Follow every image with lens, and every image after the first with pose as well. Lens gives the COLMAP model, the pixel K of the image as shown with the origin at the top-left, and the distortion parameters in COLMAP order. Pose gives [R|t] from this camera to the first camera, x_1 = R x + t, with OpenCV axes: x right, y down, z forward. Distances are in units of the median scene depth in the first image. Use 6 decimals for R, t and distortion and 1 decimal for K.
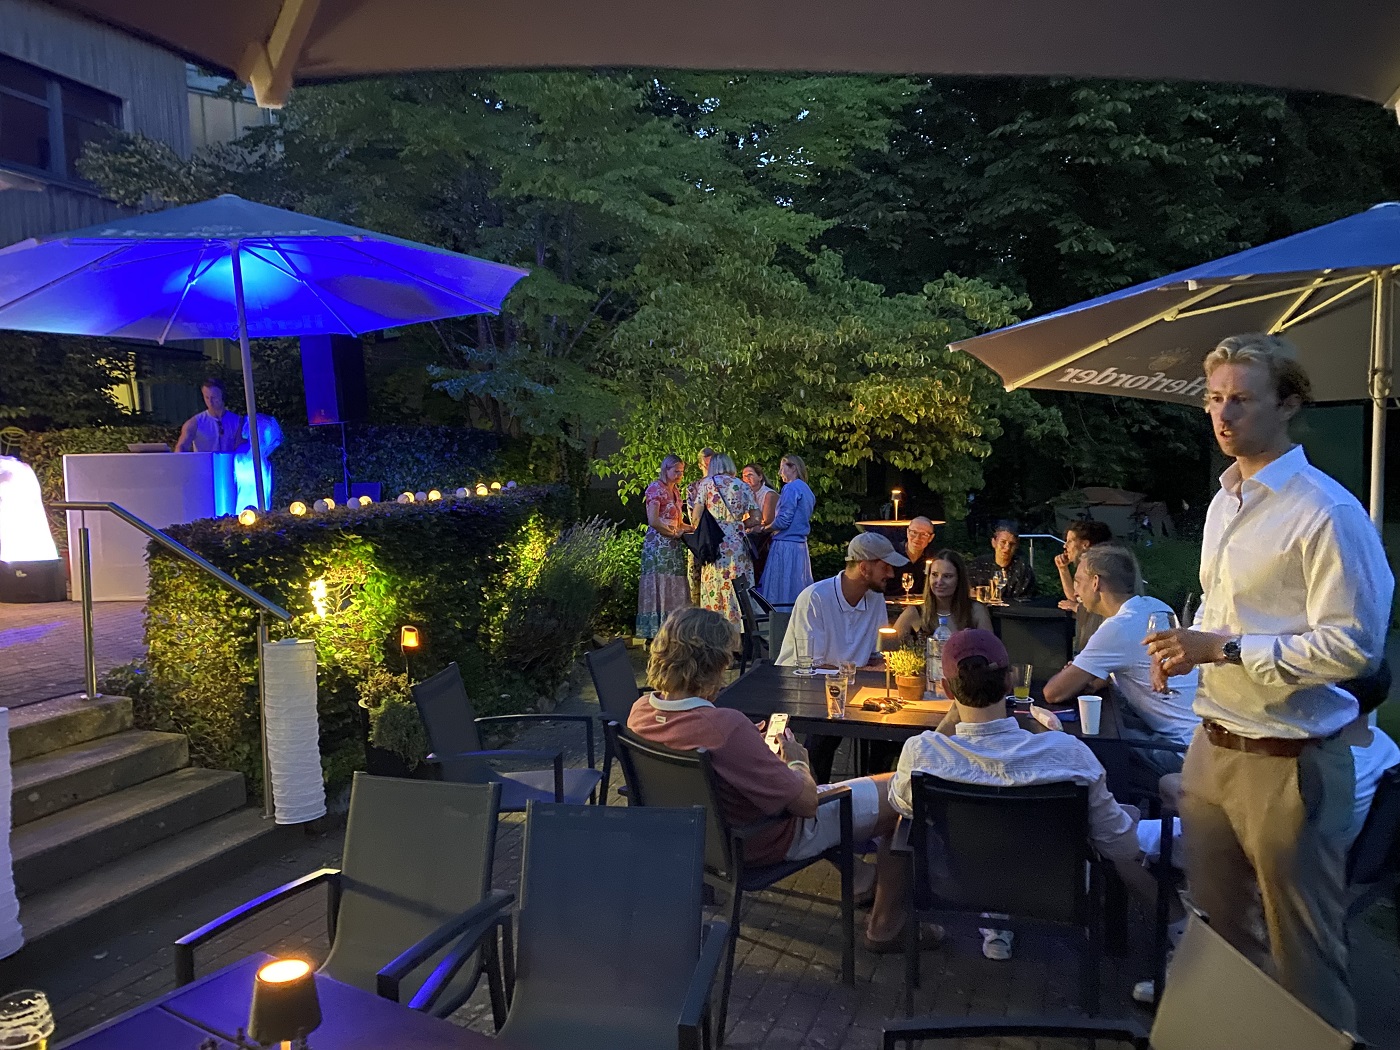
lens RADIAL K [[1051.3, 0, 702.7], [0, 1051.3, 524.0], [0, 0, 1]] dist [0.022312, -0.021258]
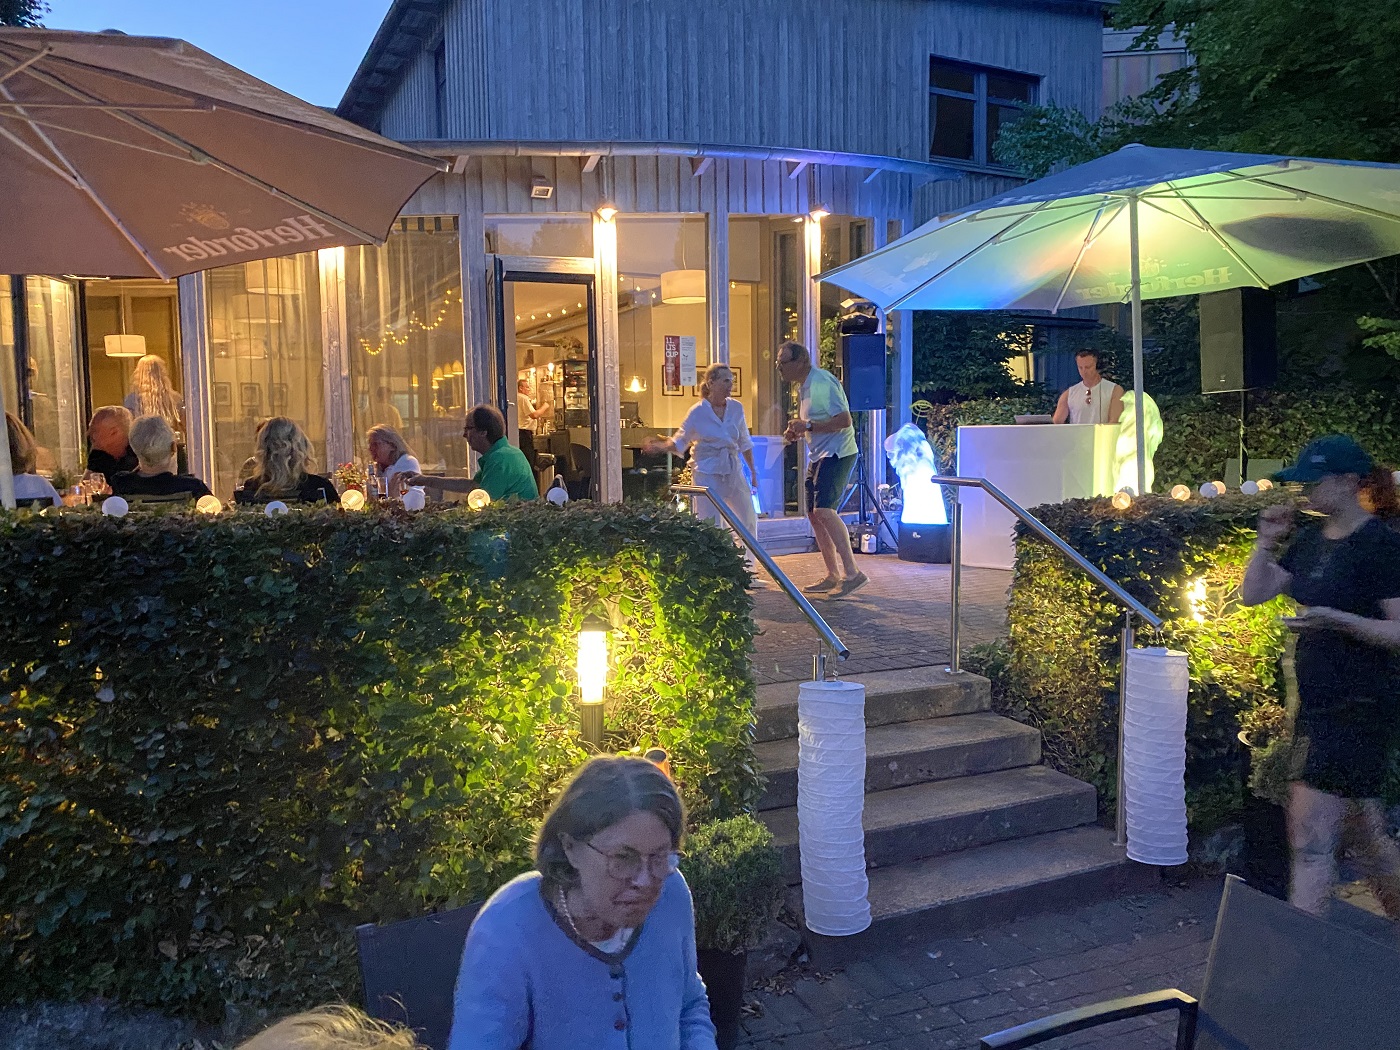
lens RADIAL K [[1051.3, 0, 701.4], [0, 1051.3, 525.6], [0, 0, 1]] dist [0.022312, -0.021258]
pose [[0.698686, 0.074147, -0.711576, -0.040911], [-0.051125, 0.997247, 0.053715, -0.013976], [0.713600, -0.001150, 0.700553, 0.114122]]
